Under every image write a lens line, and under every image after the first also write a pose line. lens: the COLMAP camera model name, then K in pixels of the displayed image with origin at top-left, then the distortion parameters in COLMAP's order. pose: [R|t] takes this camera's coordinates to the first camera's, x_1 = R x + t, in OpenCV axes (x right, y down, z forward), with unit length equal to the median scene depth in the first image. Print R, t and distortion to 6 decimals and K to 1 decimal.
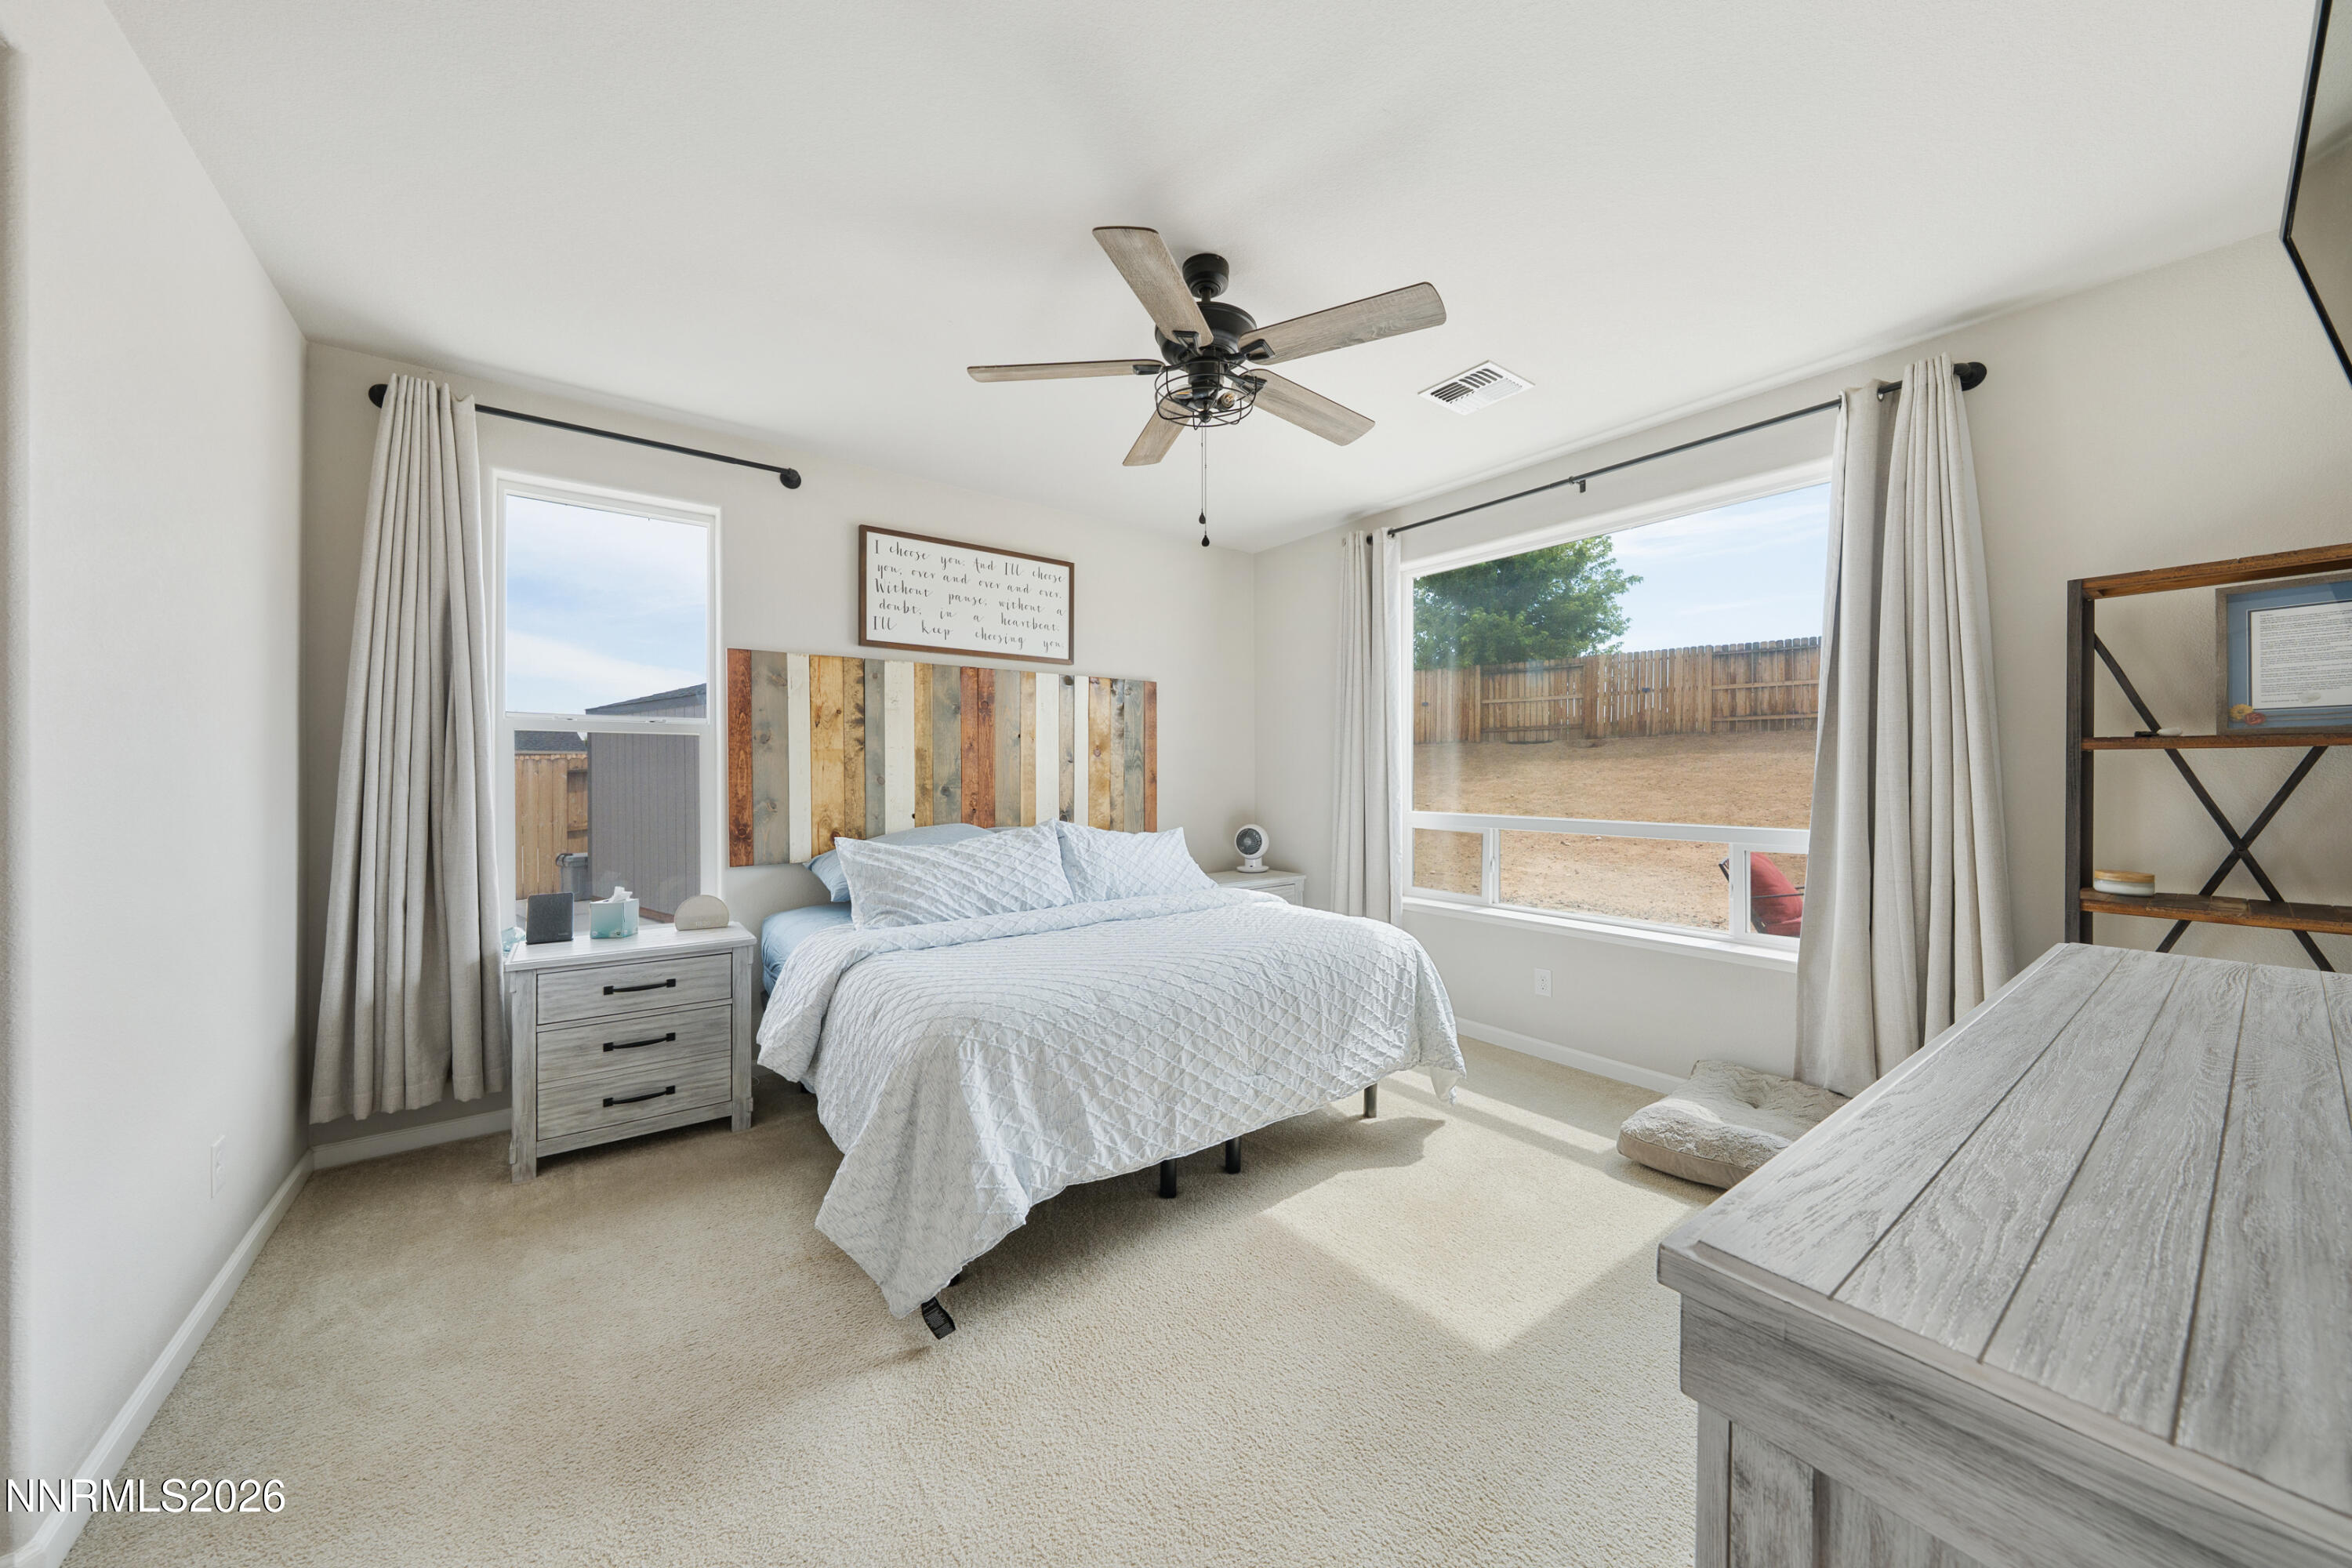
lens RADIAL K [[806.0, 0, 1179.1], [0, 806.0, 781.2], [0, 0, 1]] dist [-0.000719, 0.000258]
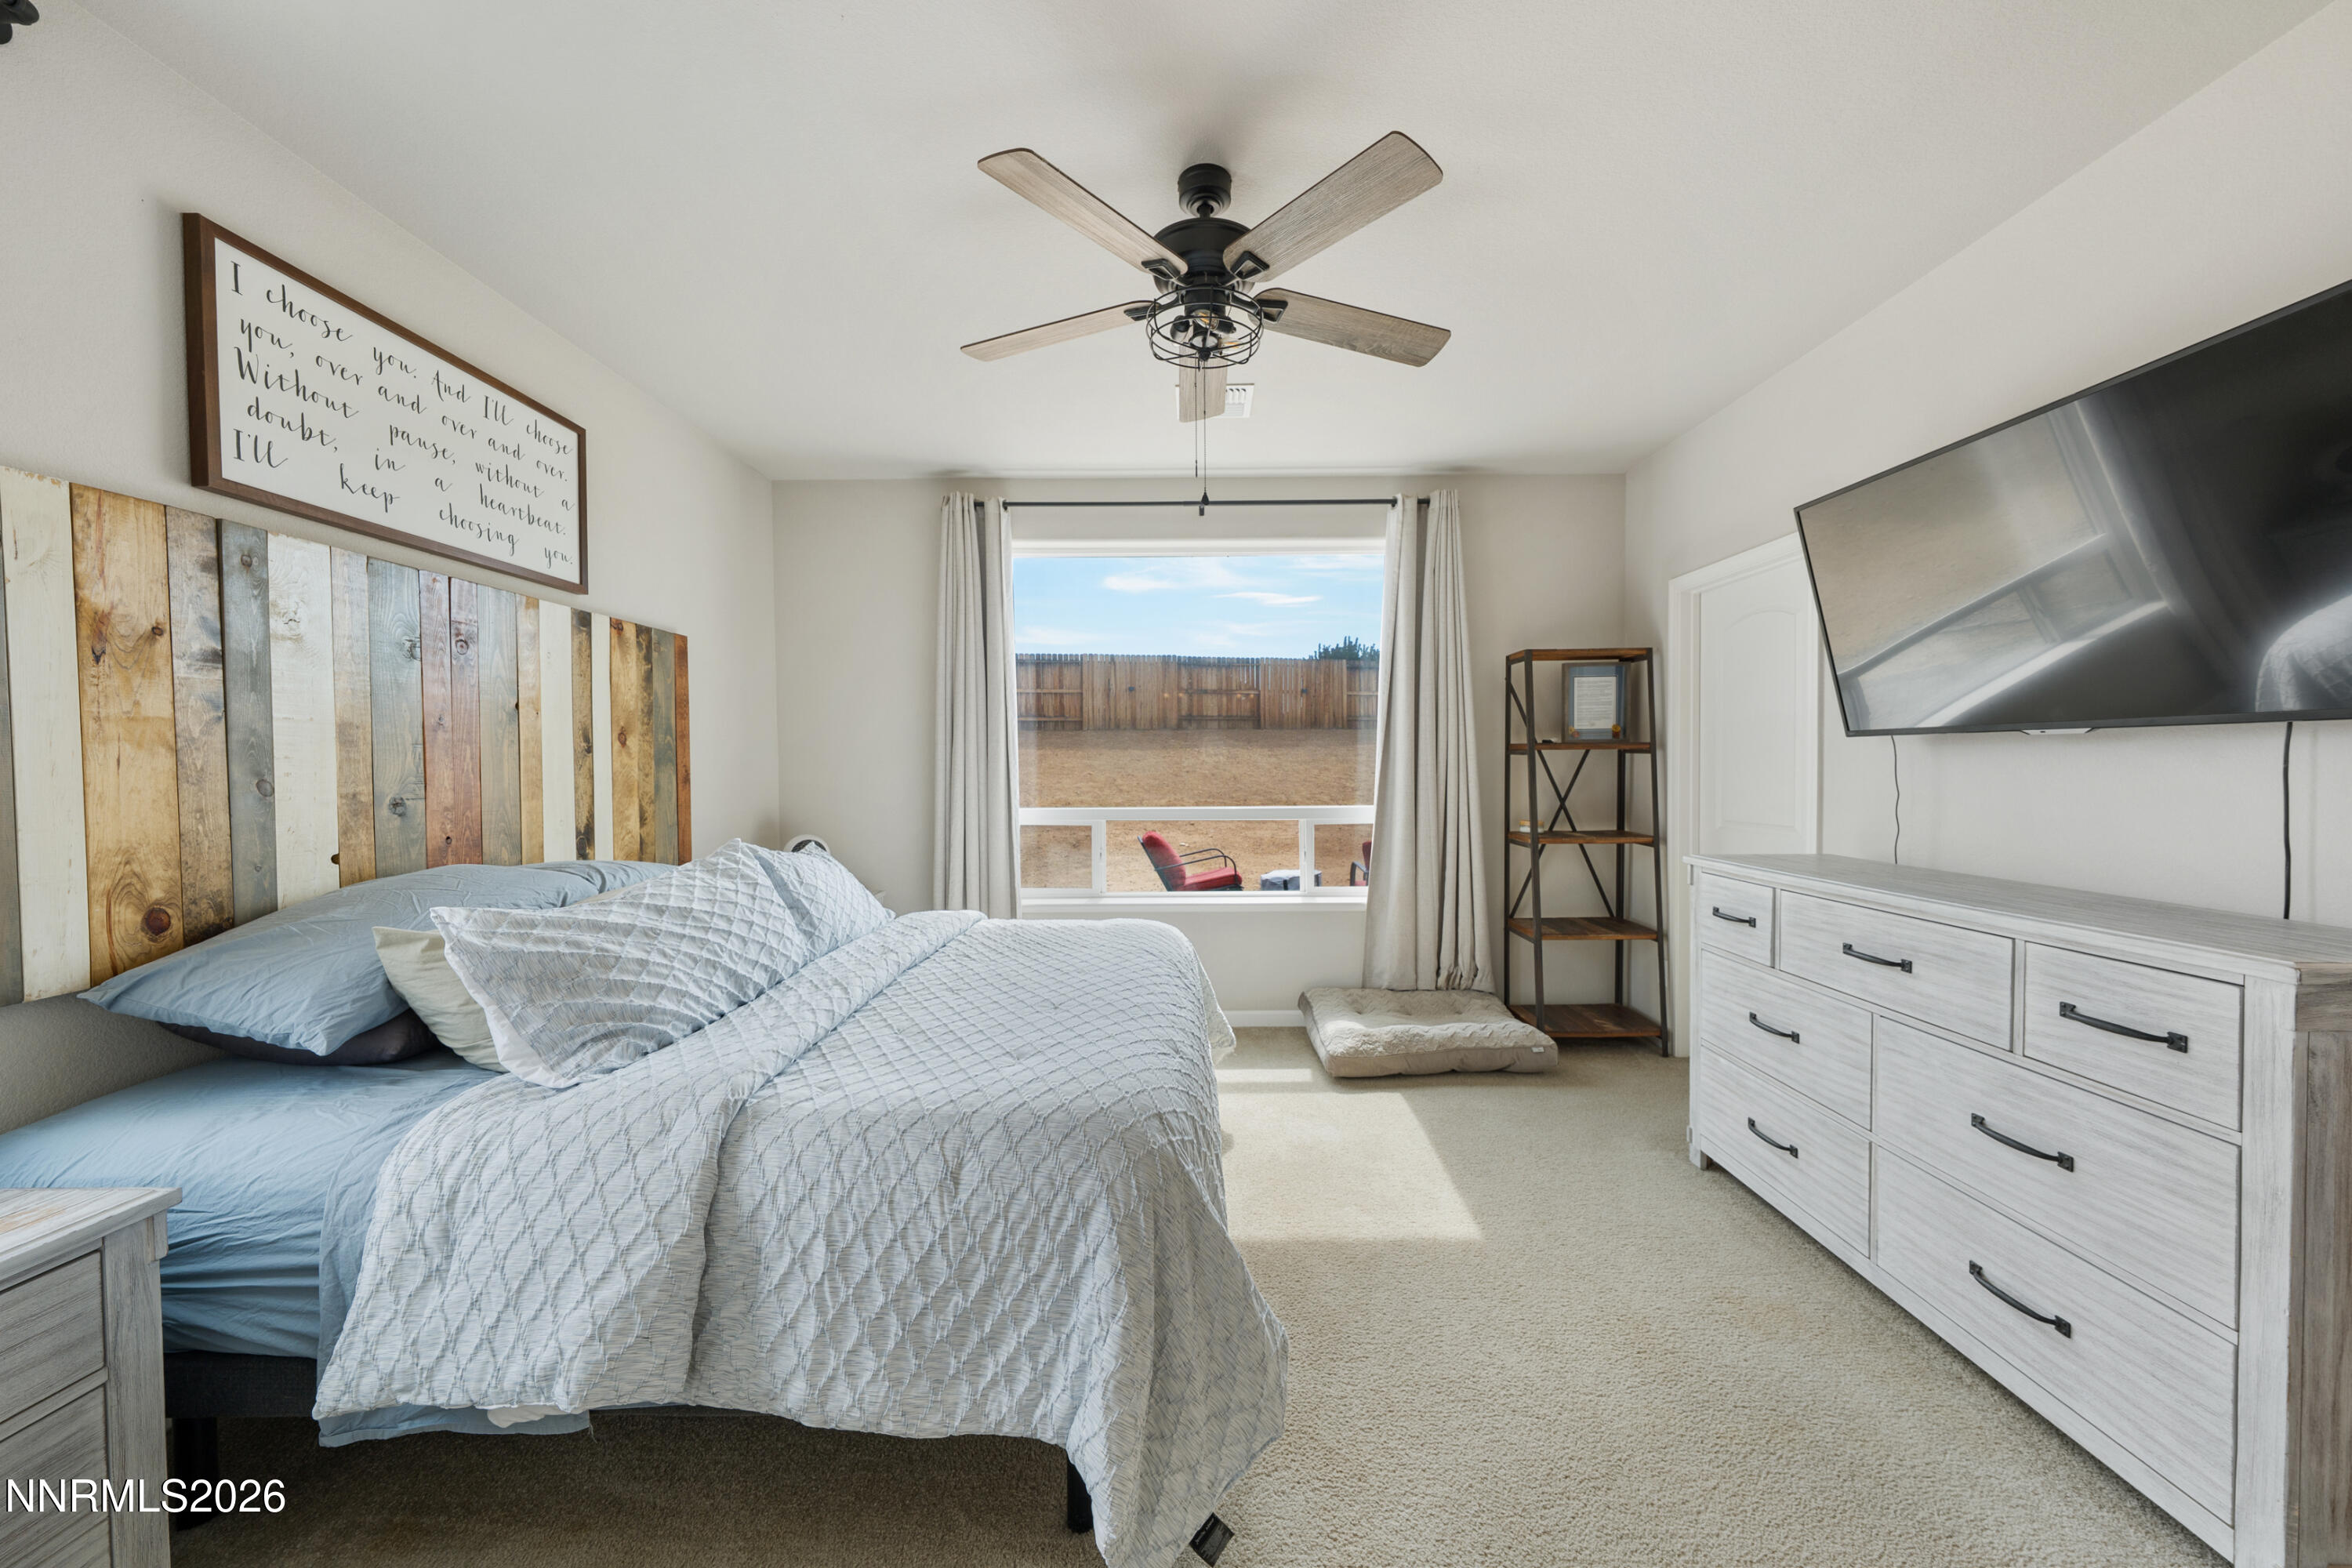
lens RADIAL K [[855.0, 0, 1184.8], [0, 855.0, 786.3], [0, 0, 1]] dist [0.000346, -0.000586]
pose [[0.609235, -0.023547, 0.792640, -0.441881], [0.015113, 0.999722, 0.018082, -0.003032], [-0.792846, 0.000963, 0.609421, 0.279647]]
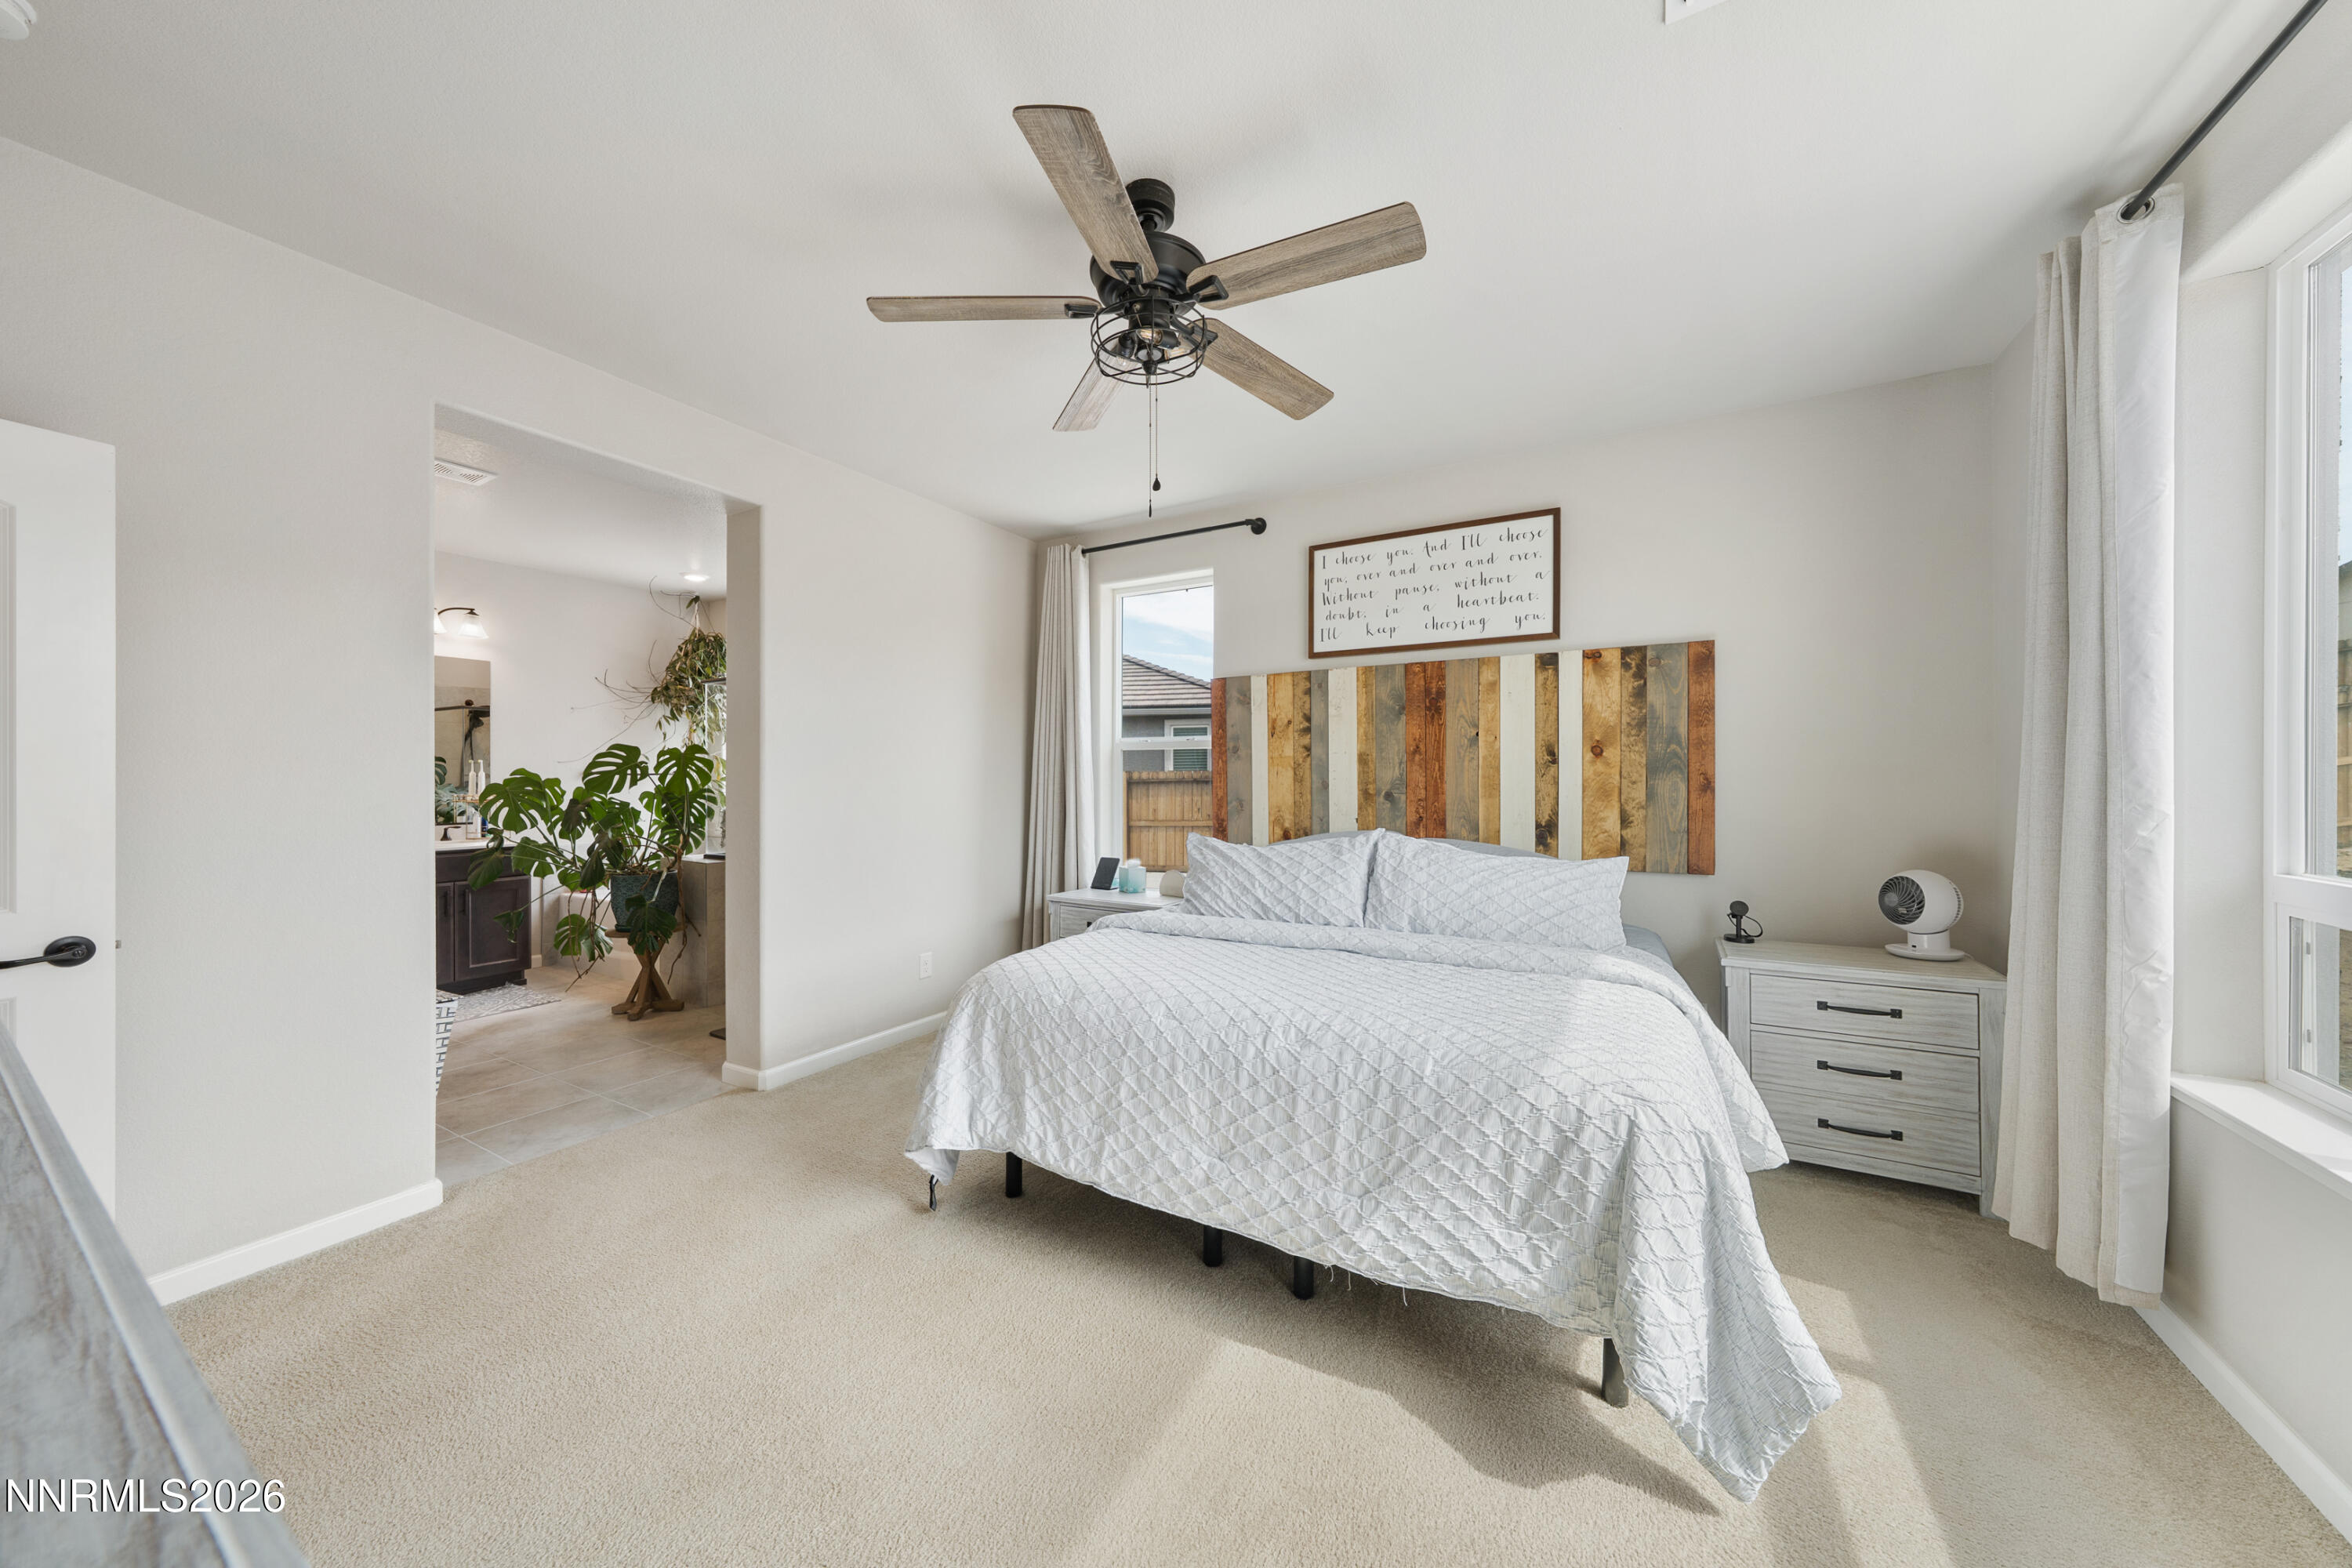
lens RADIAL K [[806.0, 0, 1179.2], [0, 806.0, 780.4], [0, 0, 1]] dist [-0.000719, 0.000258]
pose [[0.382987, 0.002575, -0.923750, 0.527782], [-0.008284, 0.999965, -0.000647, -0.004376], [0.923717, 0.007900, 0.382995, 0.428376]]
